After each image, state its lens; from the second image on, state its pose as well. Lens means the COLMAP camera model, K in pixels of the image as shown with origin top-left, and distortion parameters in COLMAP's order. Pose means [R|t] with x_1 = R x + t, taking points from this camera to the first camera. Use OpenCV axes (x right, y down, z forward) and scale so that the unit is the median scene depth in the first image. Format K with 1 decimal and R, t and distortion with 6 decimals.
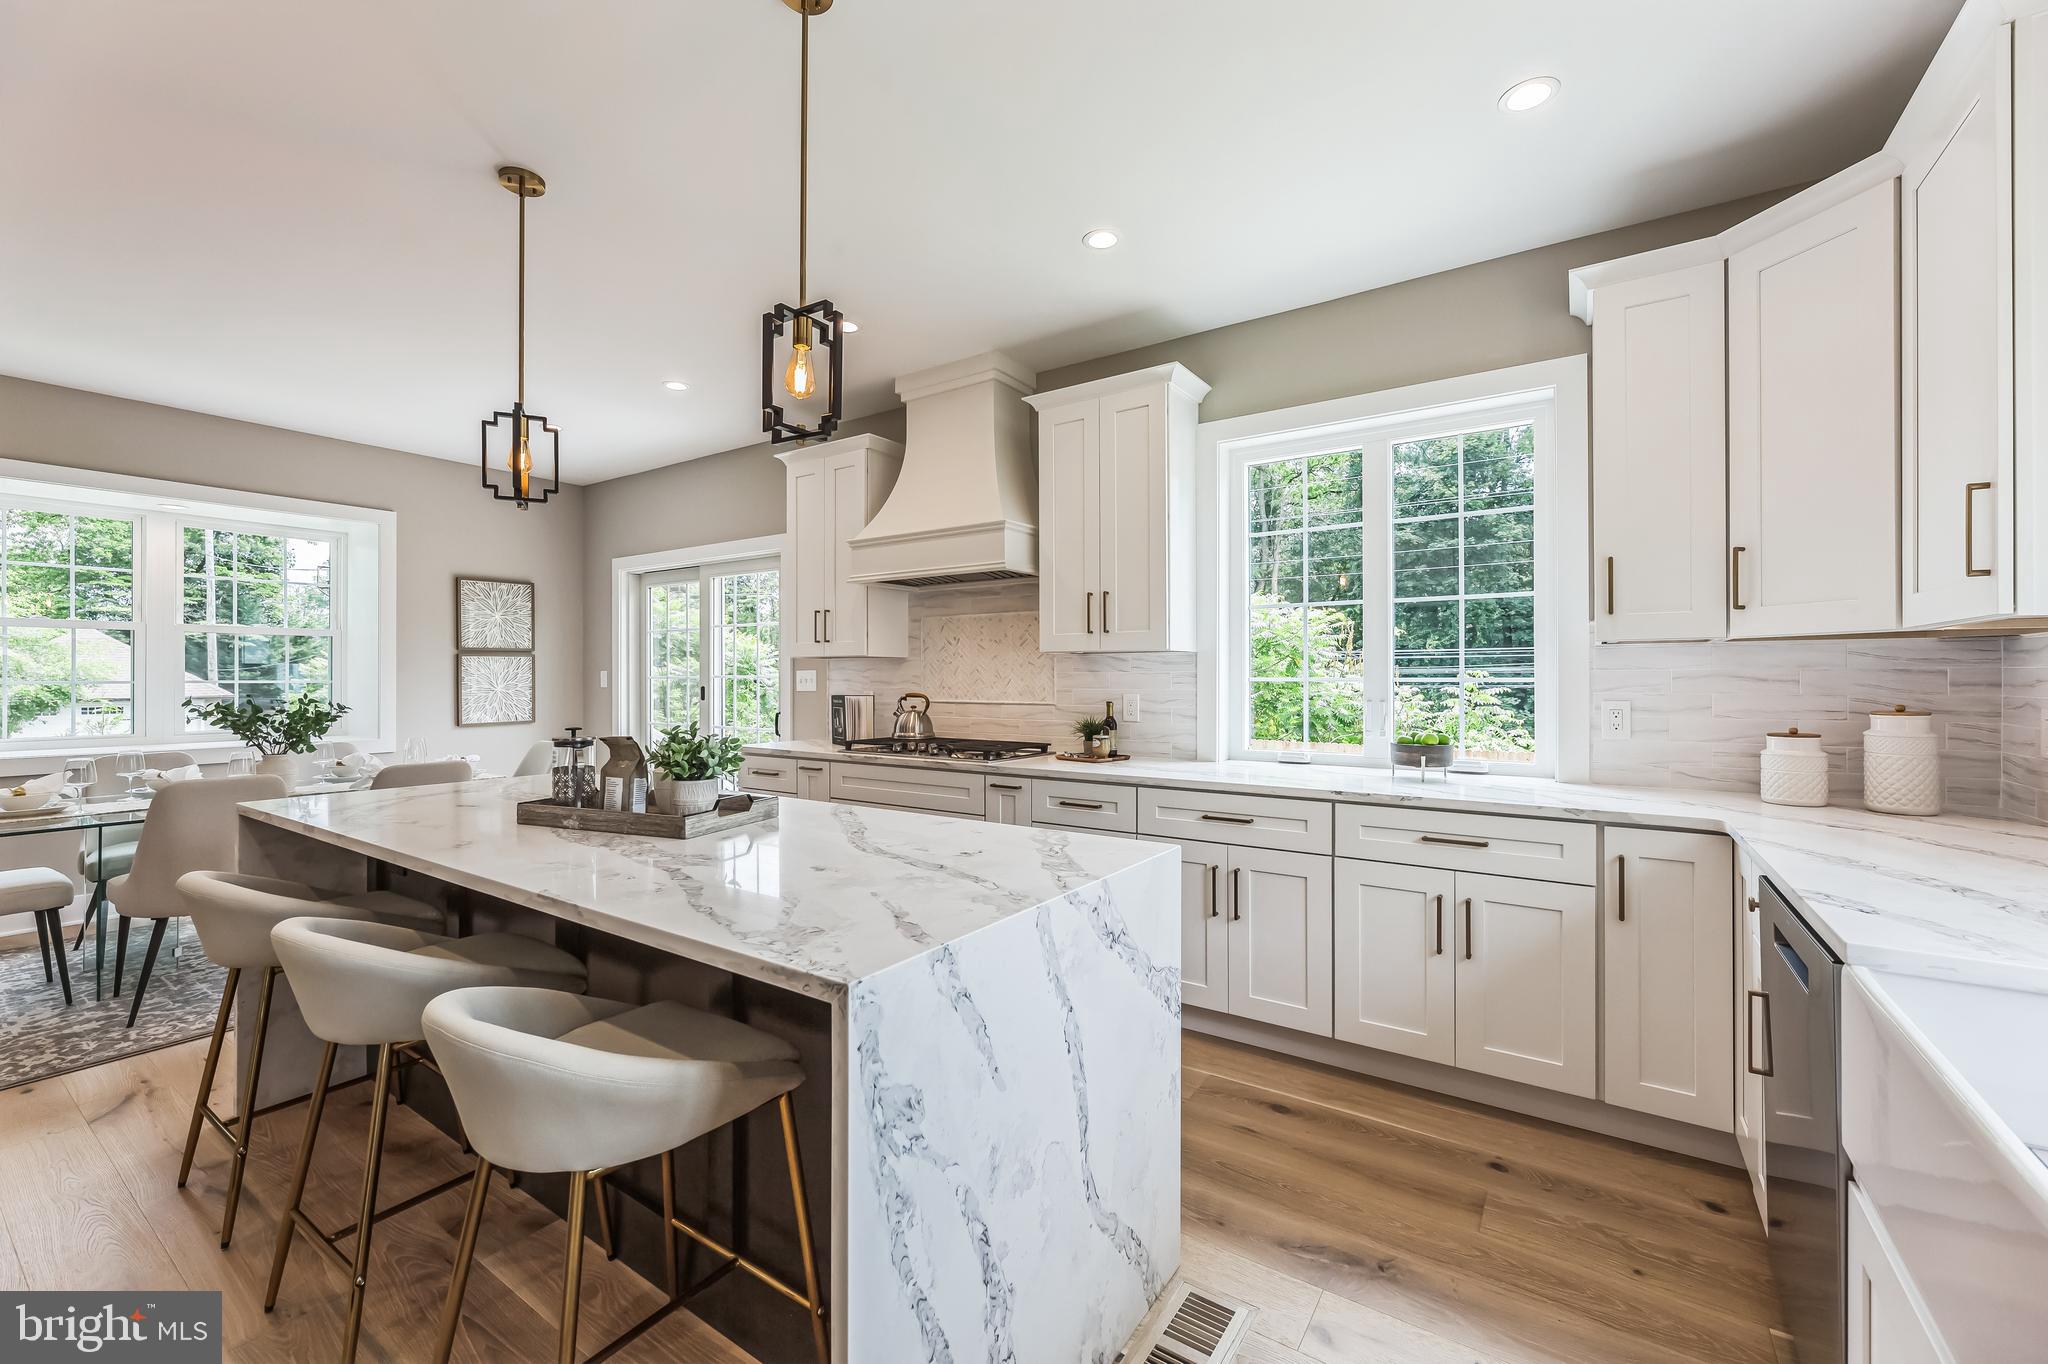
lens RADIAL K [[834.2, 0, 1006.7], [0, 834.2, 663.5], [0, 0, 1]] dist [-0.001790, 0.000766]
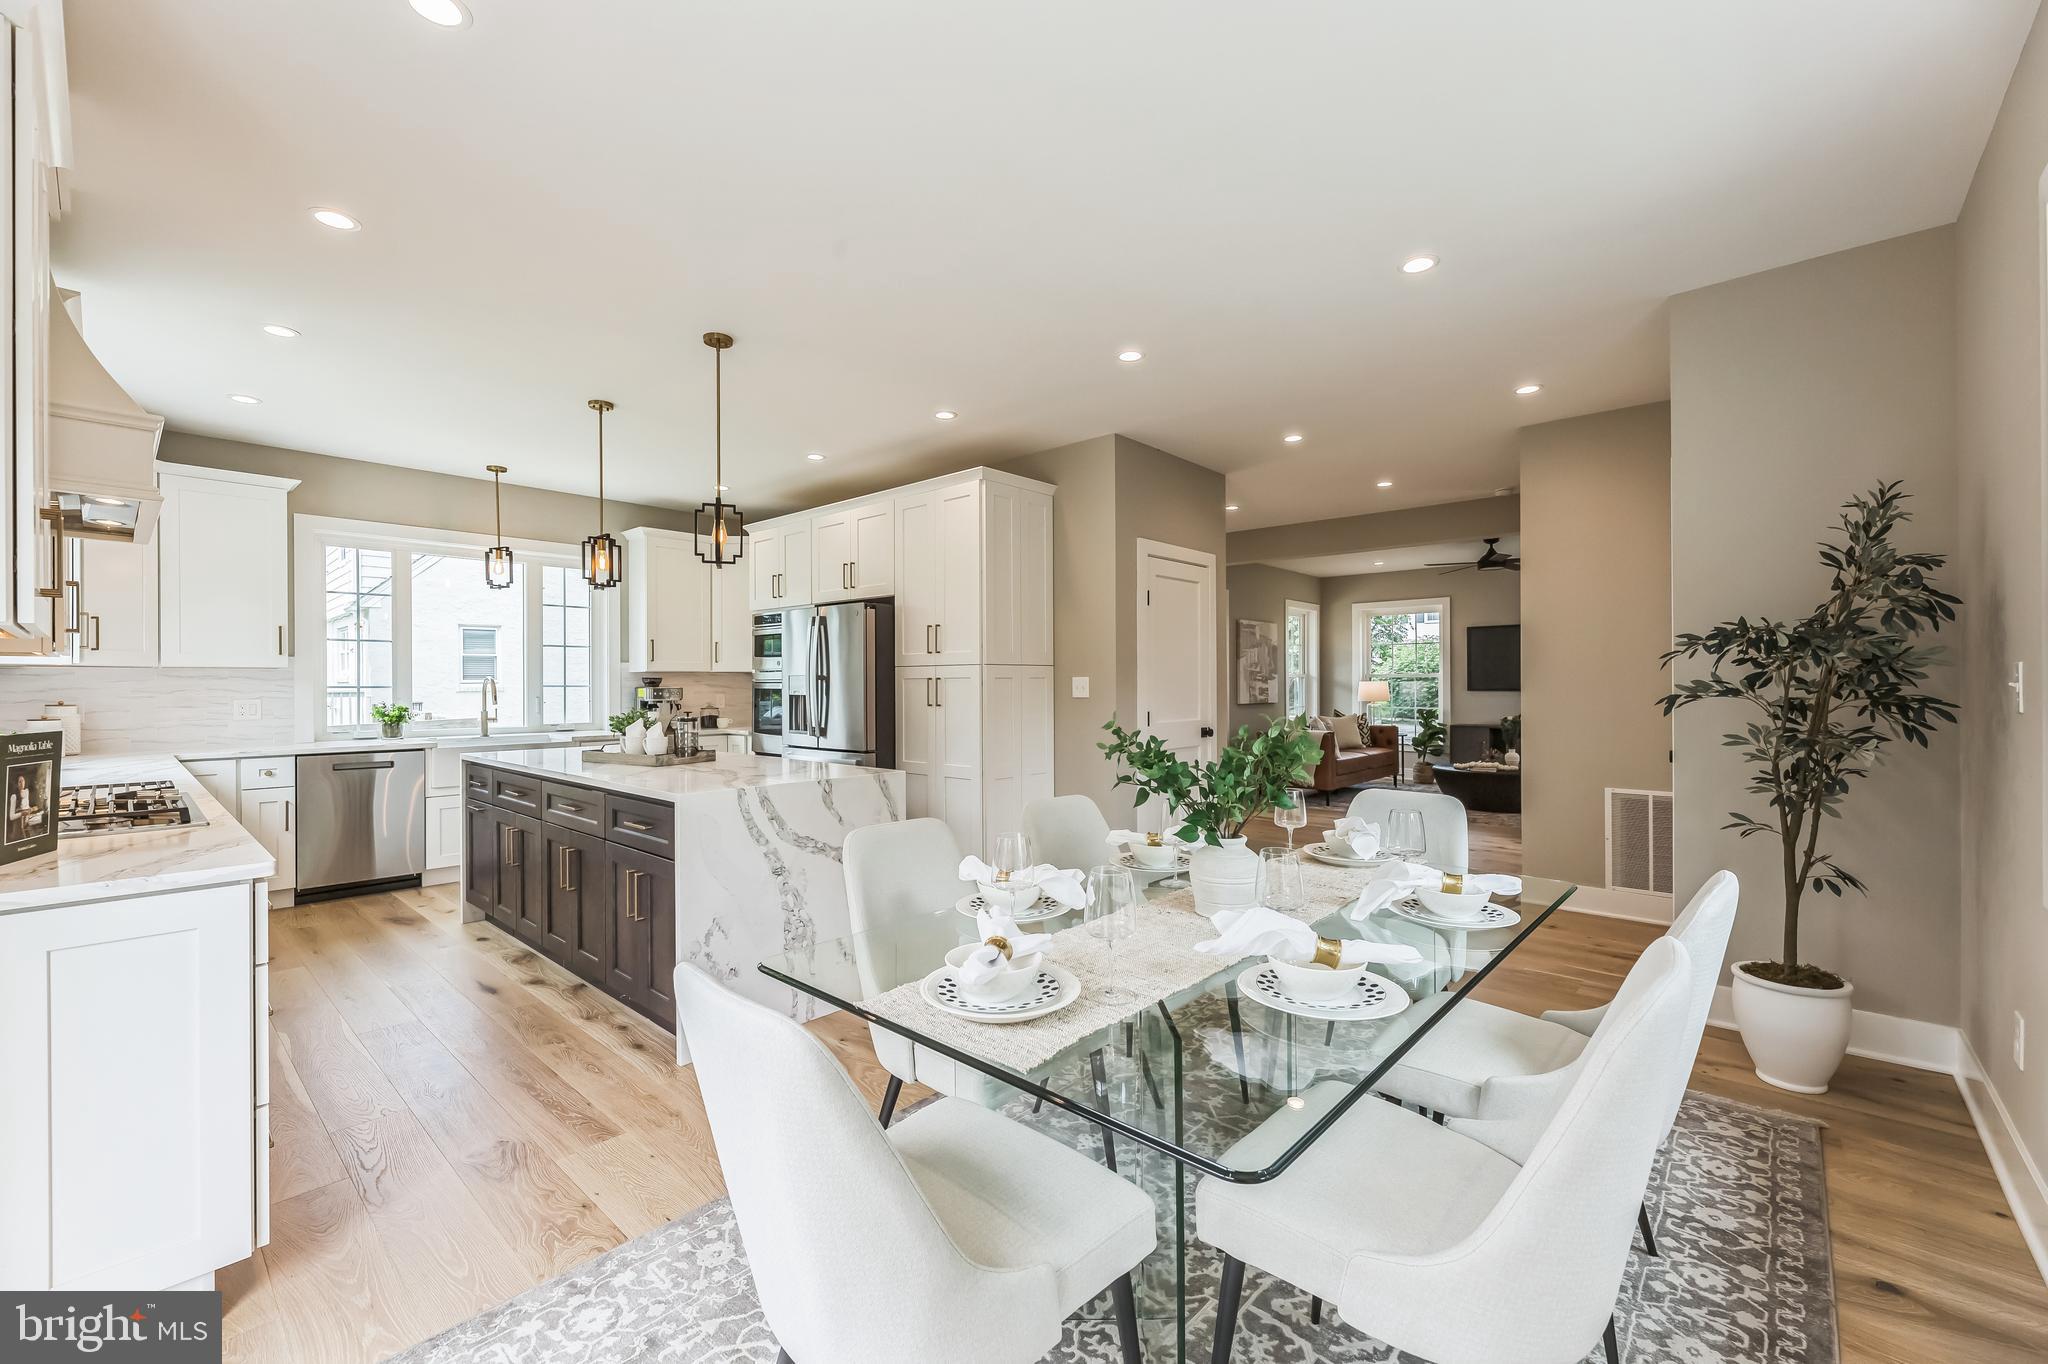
lens RADIAL K [[834.2, 0, 1015.2], [0, 834.2, 683.4], [0, 0, 1]] dist [-0.001790, 0.000766]
pose [[-0.991516, 0.002602, 0.129958, -0.864096], [0.000085, 0.999812, -0.019377, 0.027258], [-0.129984, -0.019201, -0.991330, 1.605937]]
